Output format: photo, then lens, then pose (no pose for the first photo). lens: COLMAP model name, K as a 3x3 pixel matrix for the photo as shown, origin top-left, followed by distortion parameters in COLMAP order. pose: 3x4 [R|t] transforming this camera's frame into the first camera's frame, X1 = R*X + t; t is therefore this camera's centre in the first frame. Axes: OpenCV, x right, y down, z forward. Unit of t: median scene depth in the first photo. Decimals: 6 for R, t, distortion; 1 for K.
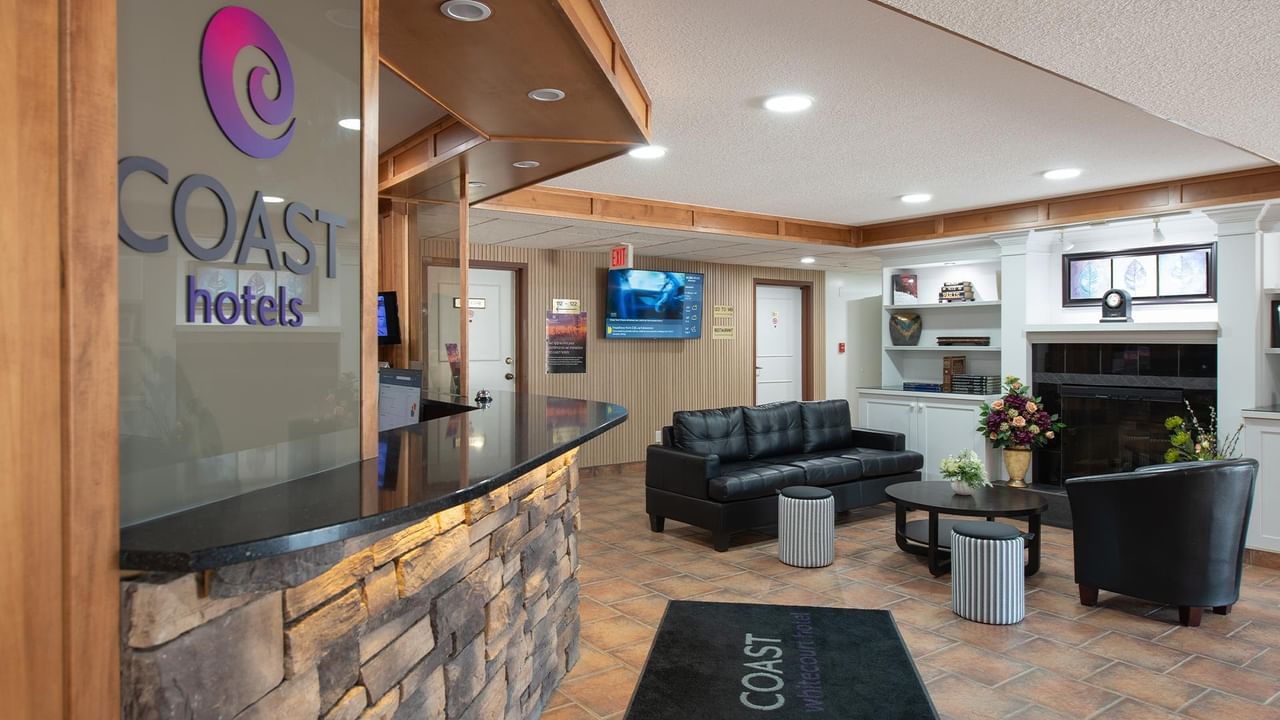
lens RADIAL K [[821.7, 0, 640.0], [0, 821.7, 360.0], [0, 0, 1]] dist [-0.001720, 0.000179]
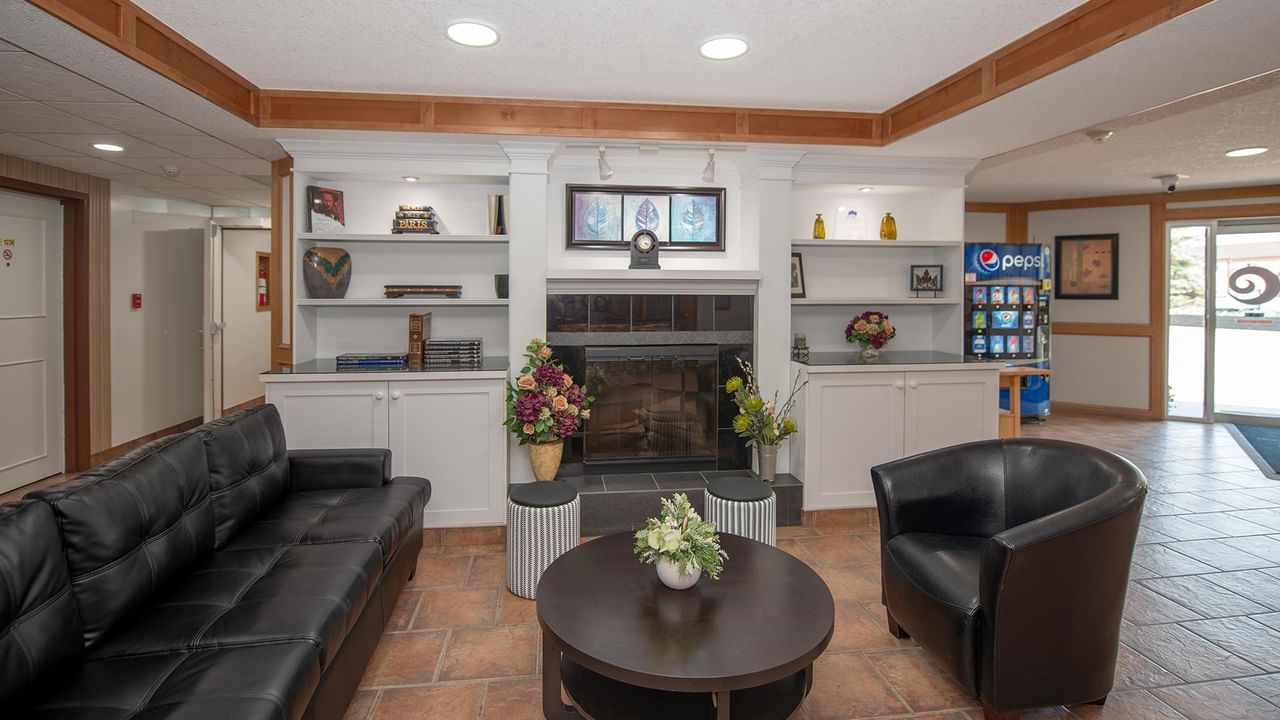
lens RADIAL K [[583.5, 0, 613.3], [0, 583.5, 299.8], [0, 0, 1]] dist [-0.012852, -0.000155]
pose [[0.488109, -0.010785, 0.872716, 0.035022], [0.018337, 0.999830, 0.002100, -0.014354], [-0.872590, 0.014978, 0.488224, 0.638391]]
